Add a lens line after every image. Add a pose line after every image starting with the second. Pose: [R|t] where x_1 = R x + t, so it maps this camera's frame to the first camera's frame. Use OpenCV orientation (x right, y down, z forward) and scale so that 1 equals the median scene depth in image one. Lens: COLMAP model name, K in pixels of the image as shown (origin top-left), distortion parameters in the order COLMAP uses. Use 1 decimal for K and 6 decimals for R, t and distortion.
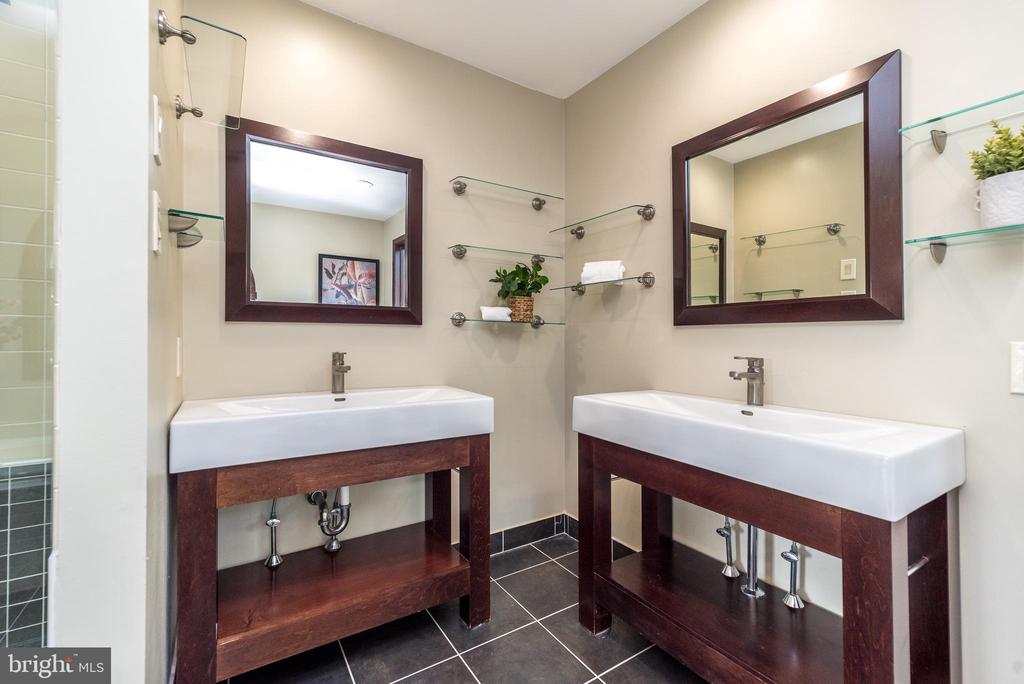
lens RADIAL K [[451.6, 0, 515.9], [0, 451.6, 337.0], [0, 0, 1]] dist [0.008132, 0.001378]
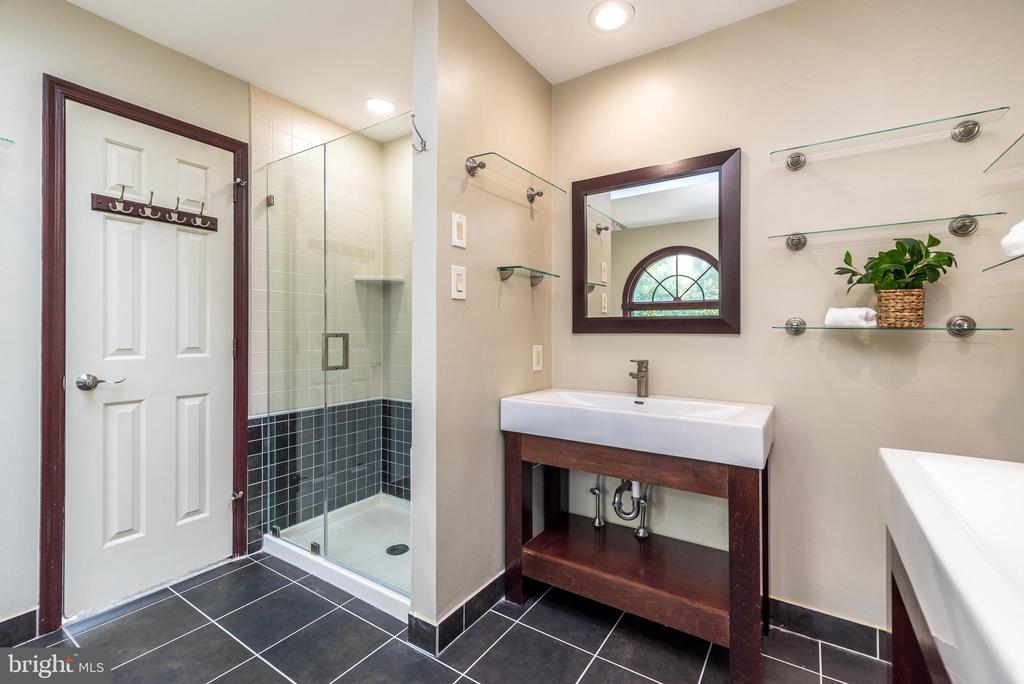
lens RADIAL K [[451.6, 0, 514.4], [0, 451.6, 344.8], [0, 0, 1]] dist [0.008132, 0.001378]
pose [[0.399245, 0.014891, -0.916723, 0.418396], [-0.008104, 0.999886, 0.012713, -0.012821], [0.916808, 0.002354, 0.399320, 0.227546]]
